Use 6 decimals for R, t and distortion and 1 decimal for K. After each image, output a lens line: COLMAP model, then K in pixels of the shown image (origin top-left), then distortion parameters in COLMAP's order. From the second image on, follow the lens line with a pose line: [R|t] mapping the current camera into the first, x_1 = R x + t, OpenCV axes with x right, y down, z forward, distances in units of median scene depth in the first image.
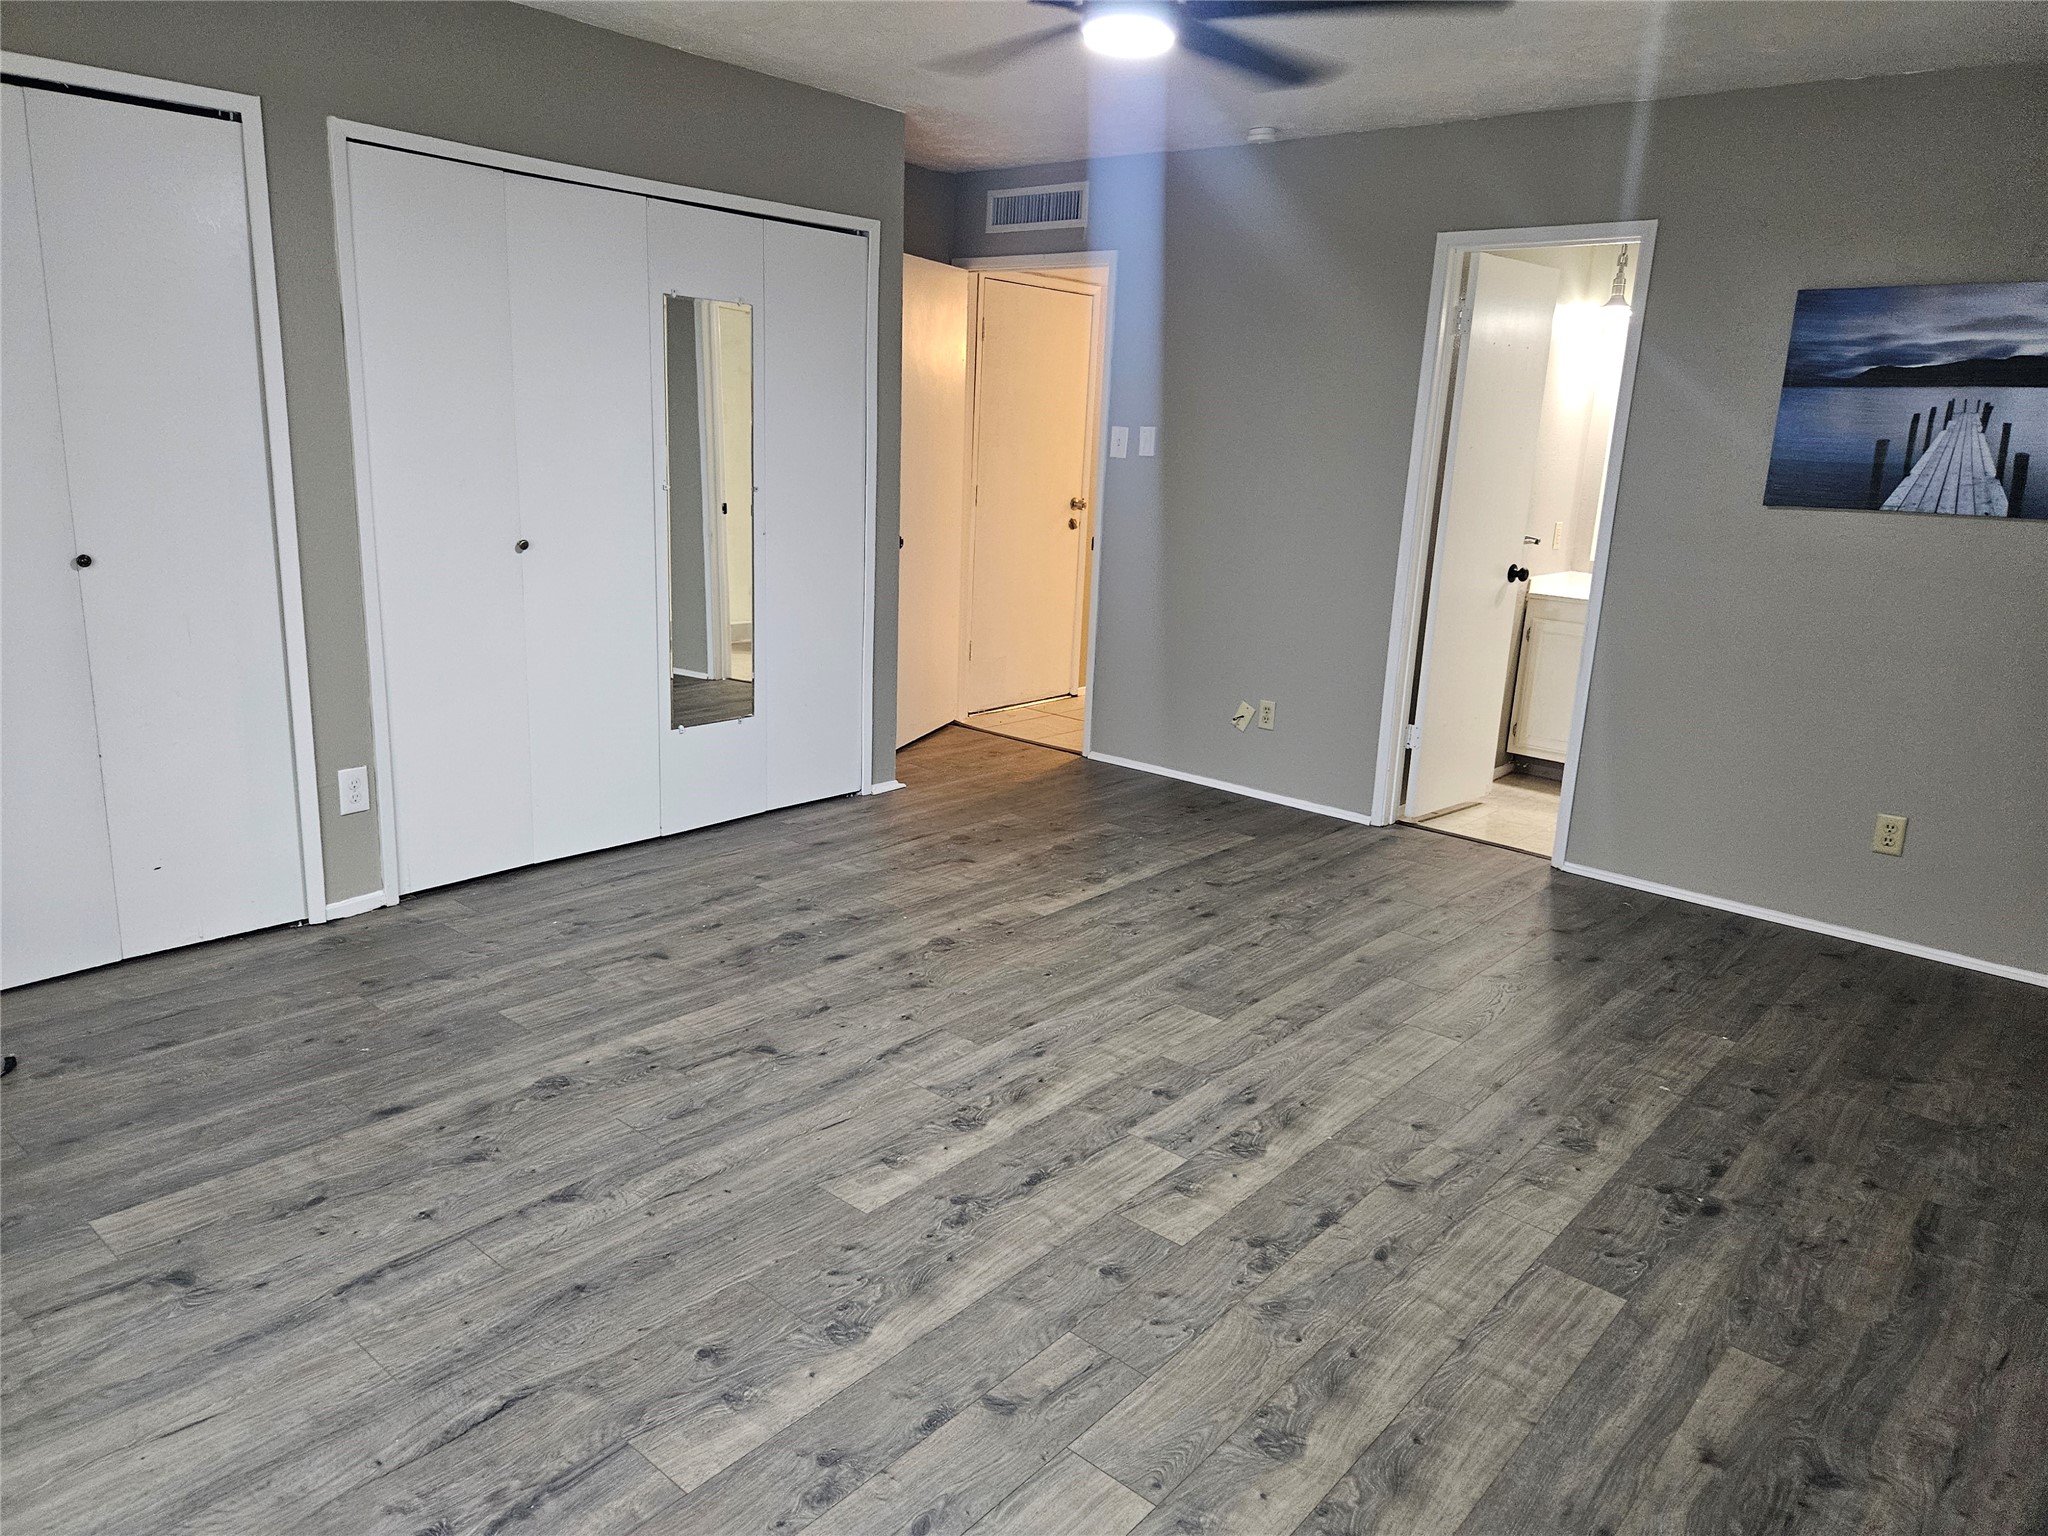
lens RADIAL K [[1363.0, 0, 1024.0], [0, 1363.0, 768.0], [0, 0, 1]] dist [-0.020615, -0.001013]
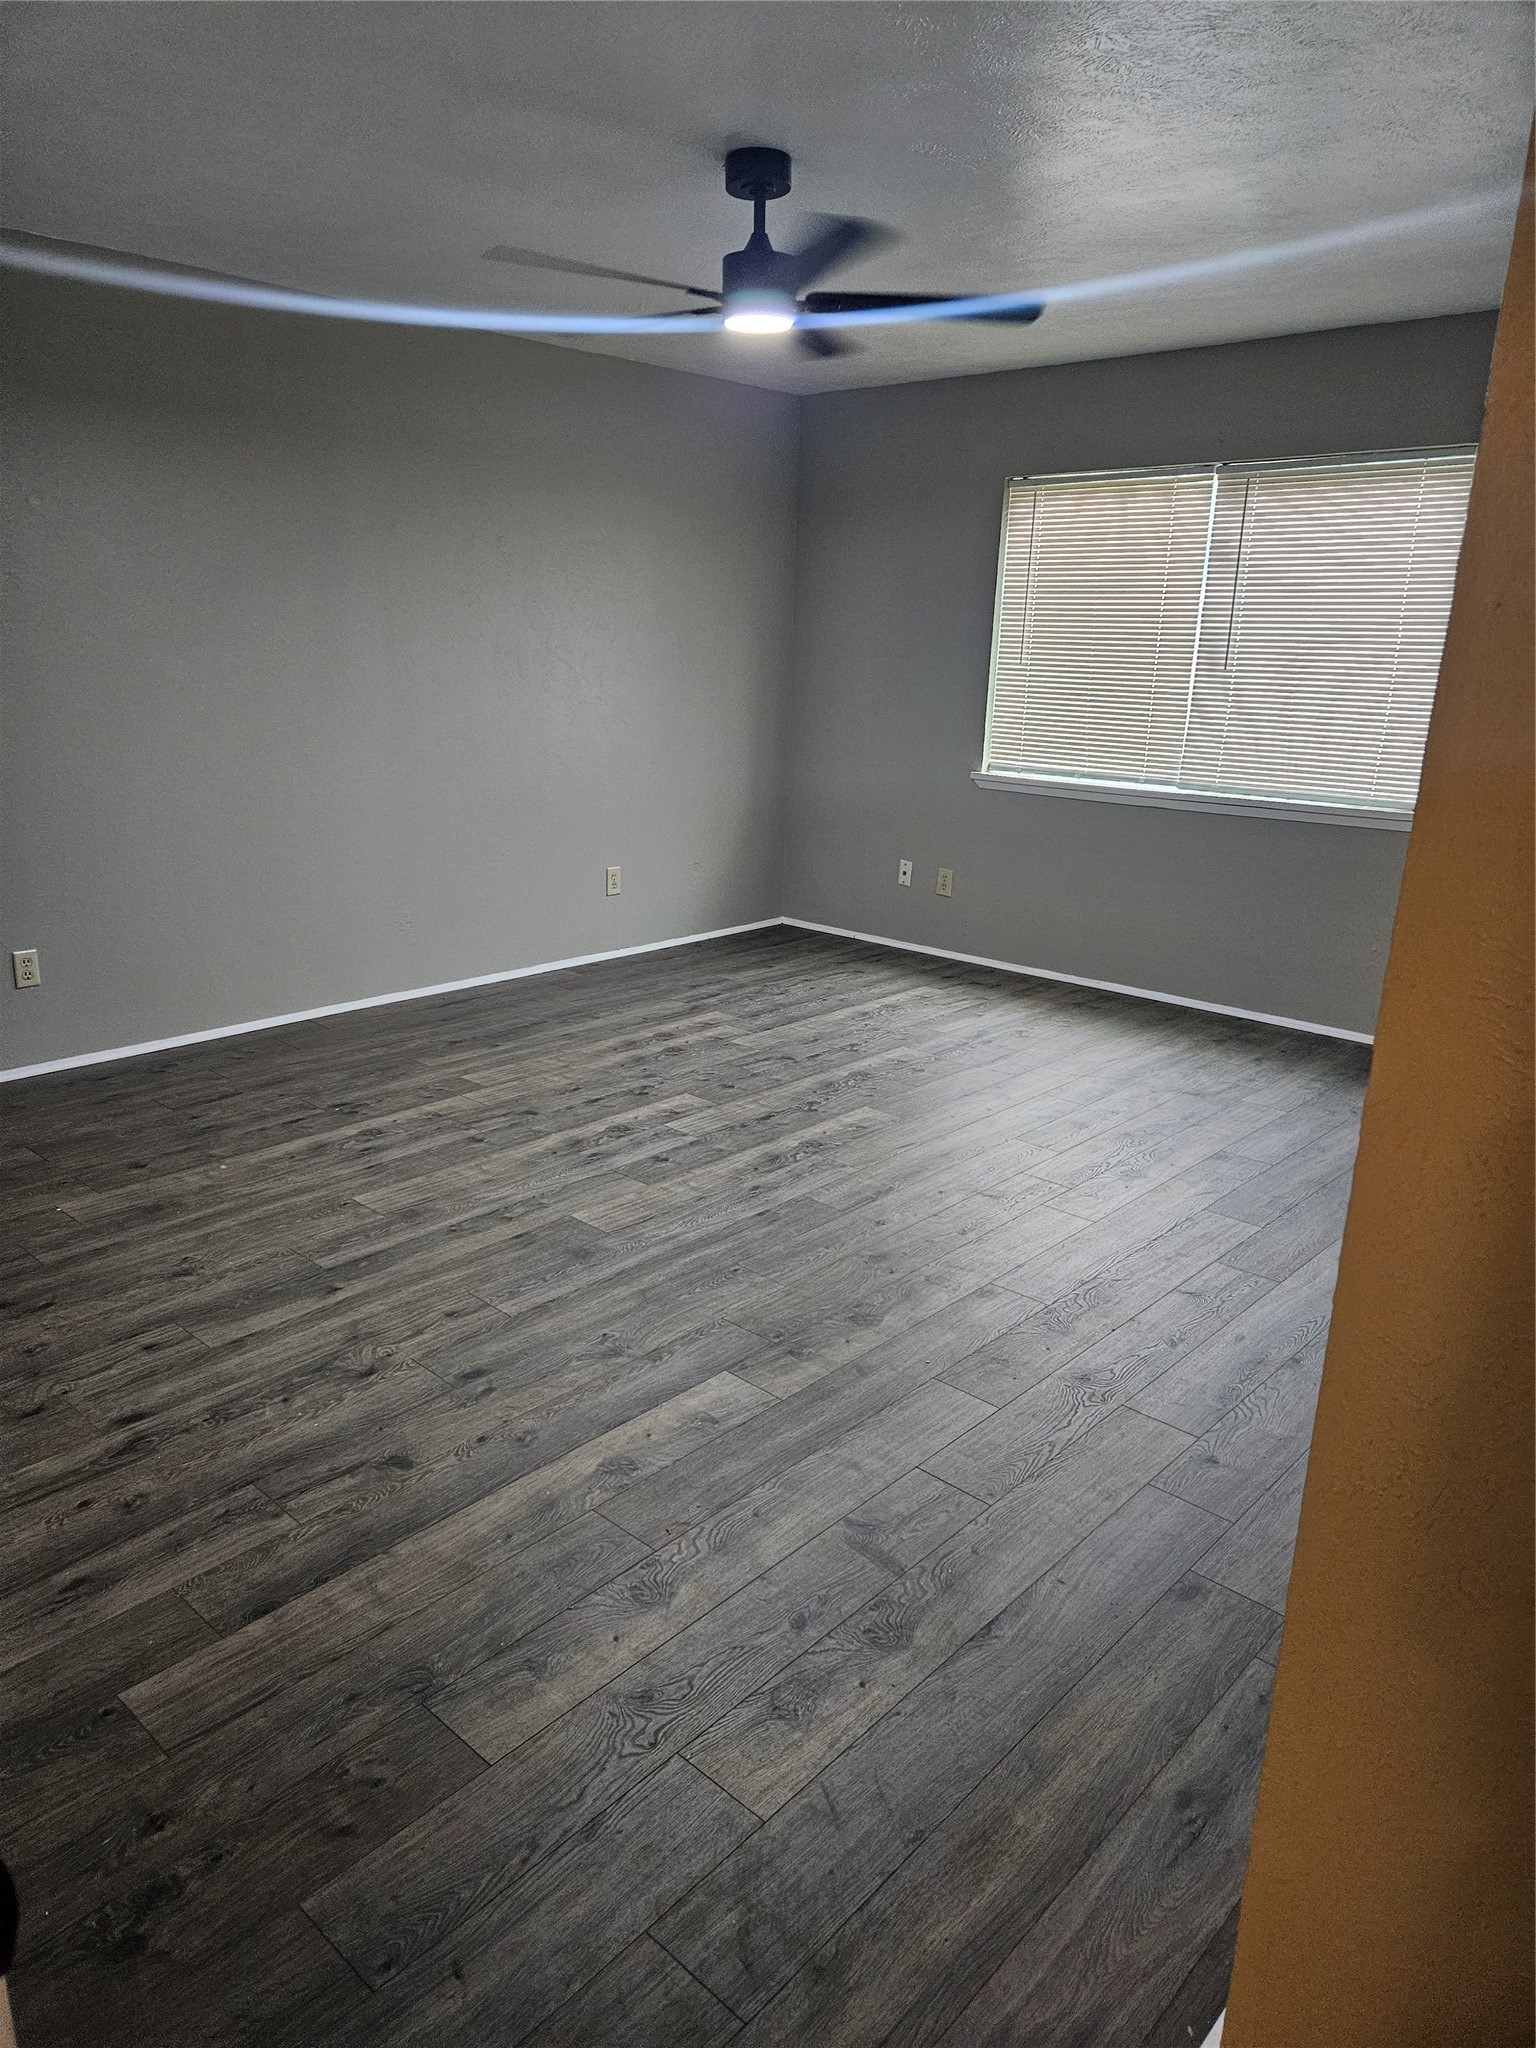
lens RADIAL K [[1370.9, 0, 768.0], [0, 1370.9, 1024.0], [0, 0, 1]] dist [-0.000453, -0.000056]
pose [[-0.997347, -0.072365, 0.007924, 0.001275], [-0.058852, 0.865564, 0.497329, -0.501981], [-0.042848, 0.495543, -0.867526, 1.996630]]
